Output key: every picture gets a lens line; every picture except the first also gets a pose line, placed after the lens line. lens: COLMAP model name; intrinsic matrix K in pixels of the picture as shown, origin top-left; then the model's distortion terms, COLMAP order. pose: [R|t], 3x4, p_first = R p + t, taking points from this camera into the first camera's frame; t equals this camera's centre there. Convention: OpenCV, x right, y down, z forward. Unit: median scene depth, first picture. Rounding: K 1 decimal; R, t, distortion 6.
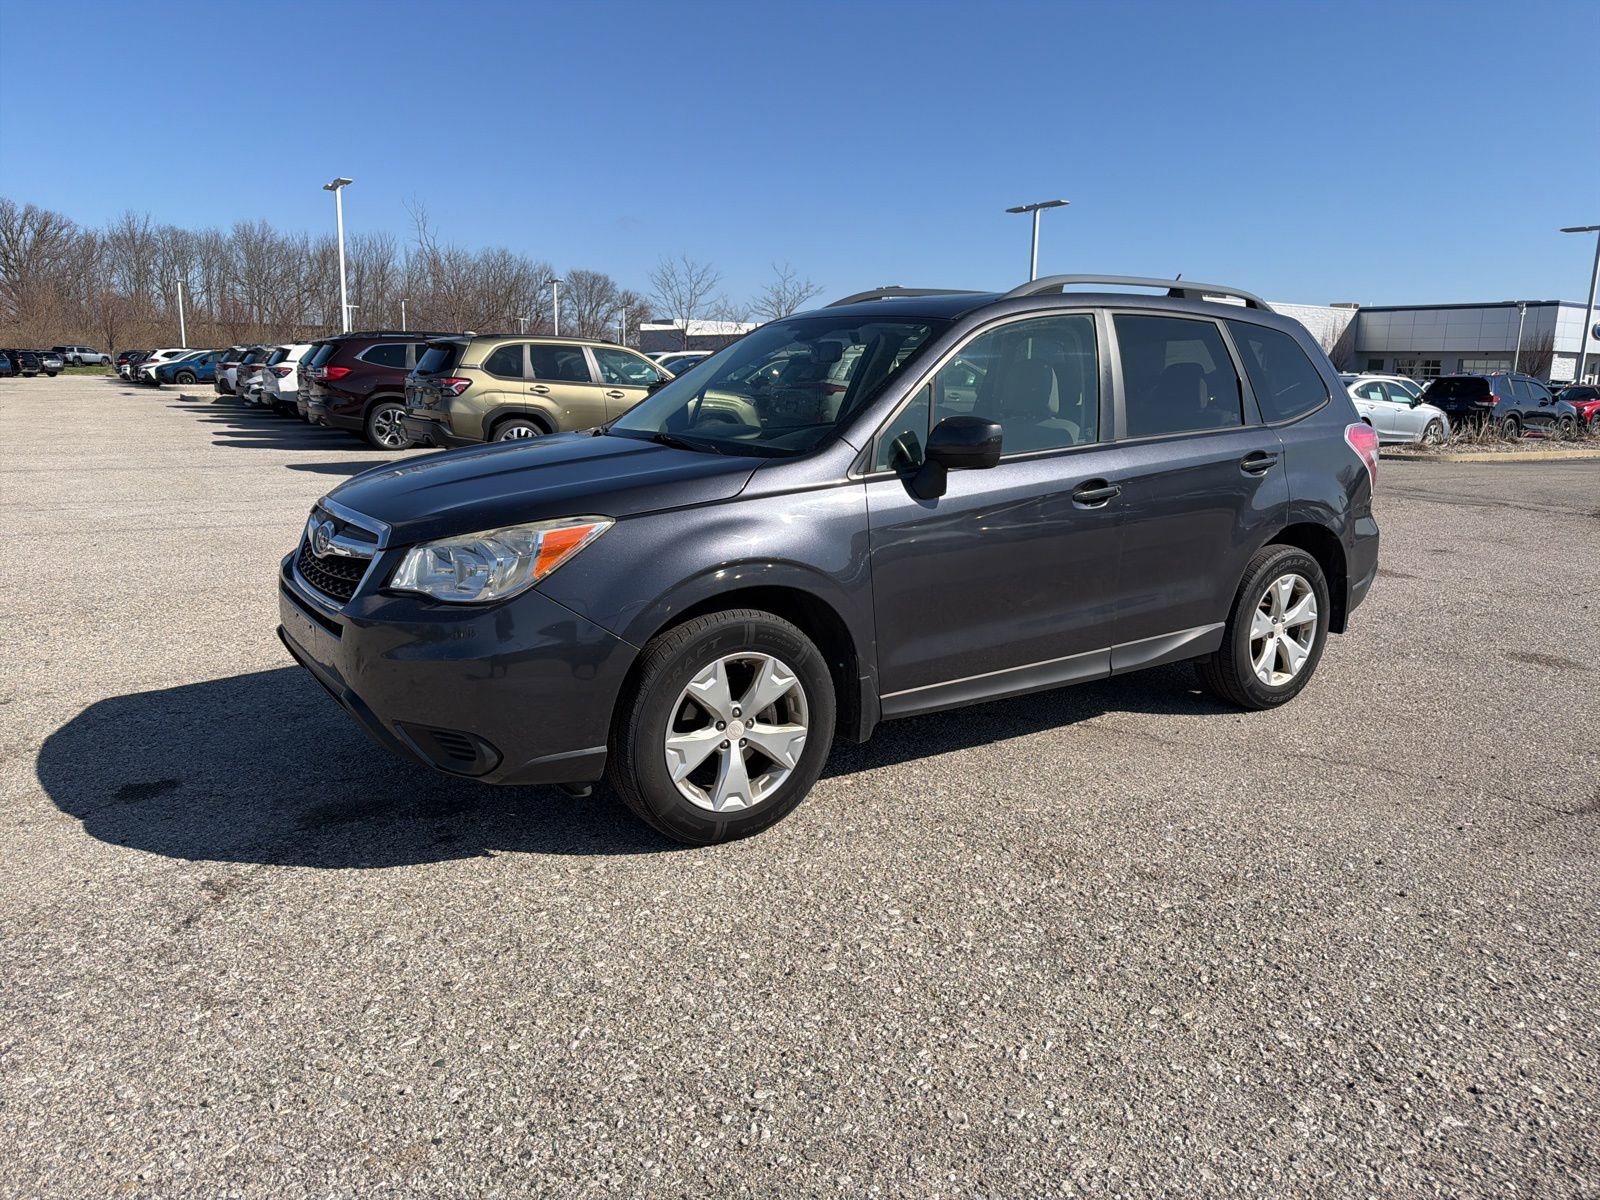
lens RADIAL K [[1123.9, 0, 807.9], [0, 1123.9, 591.0], [0, 0, 1]] dist [0.043210, -0.049109]
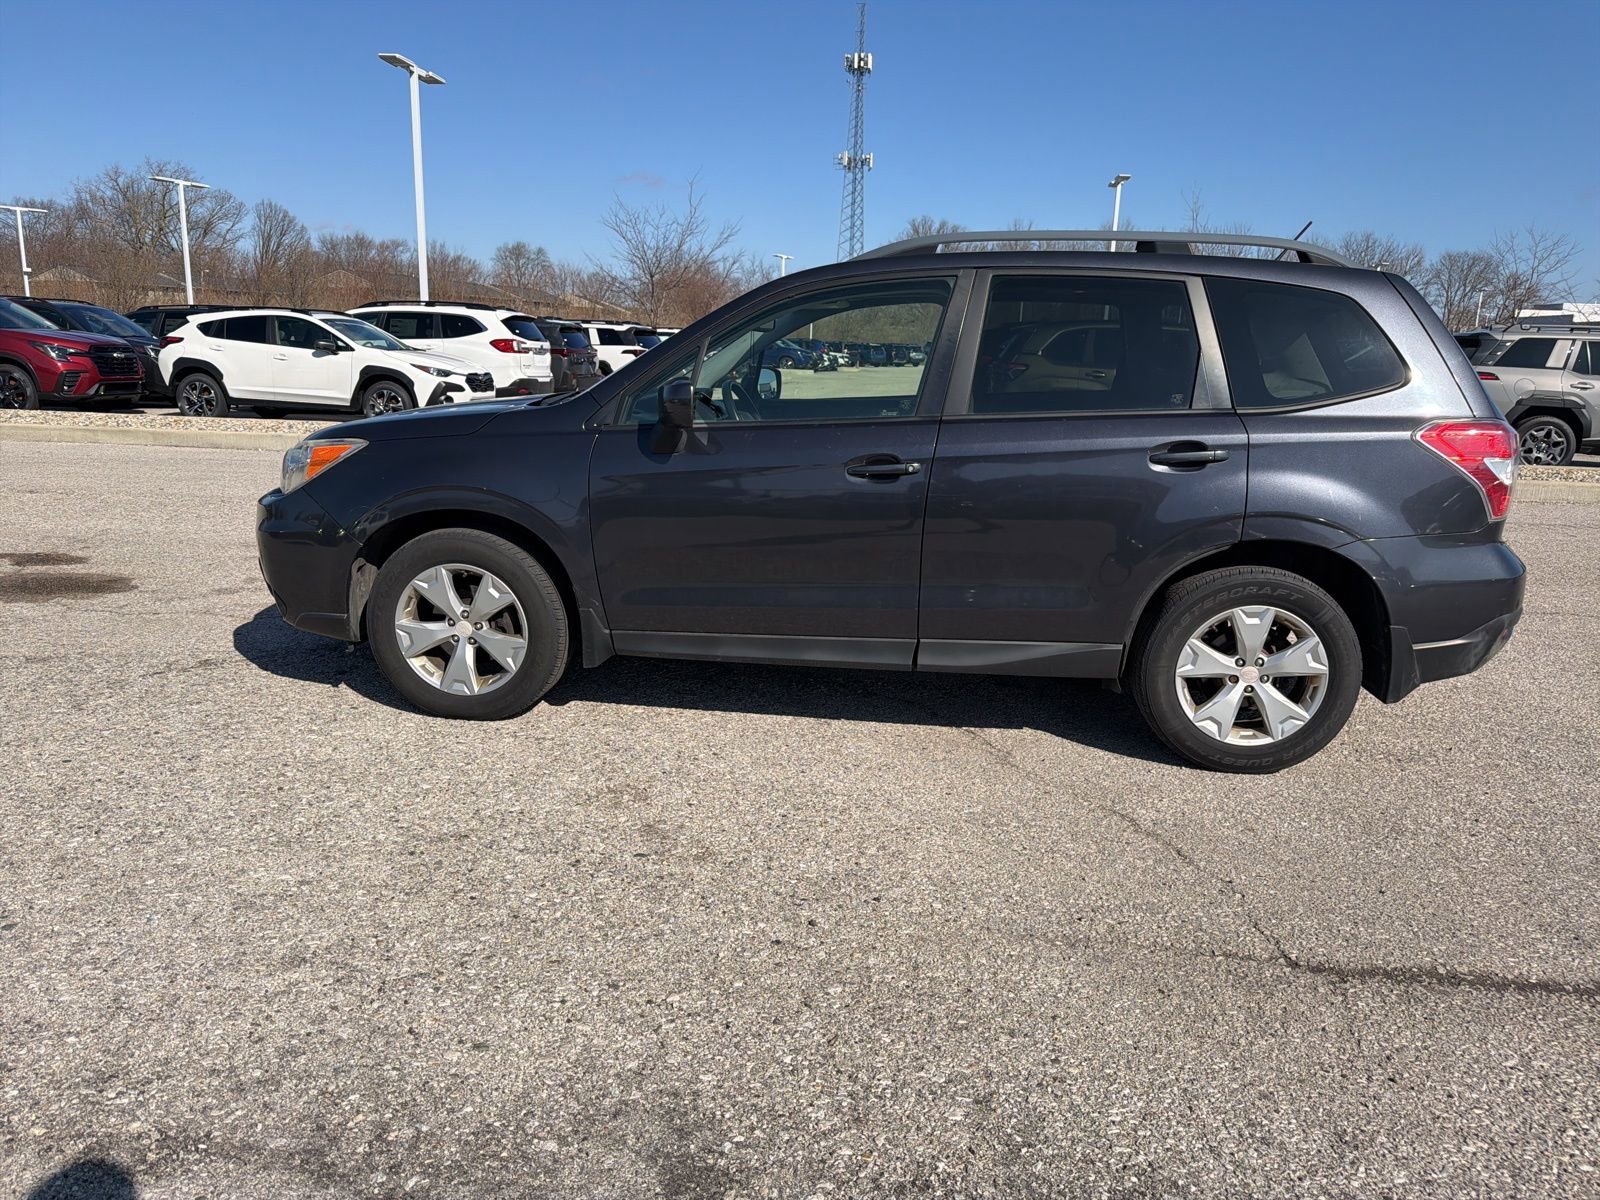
lens RADIAL K [[1123.9, 0, 803.6], [0, 1123.9, 599.6], [0, 0, 1]] dist [0.043210, -0.049109]
pose [[0.757493, 0.147399, -0.635986, 0.704685], [-0.138961, 0.988258, 0.063532, -0.025448], [0.637883, 0.040252, 0.769081, 0.210202]]
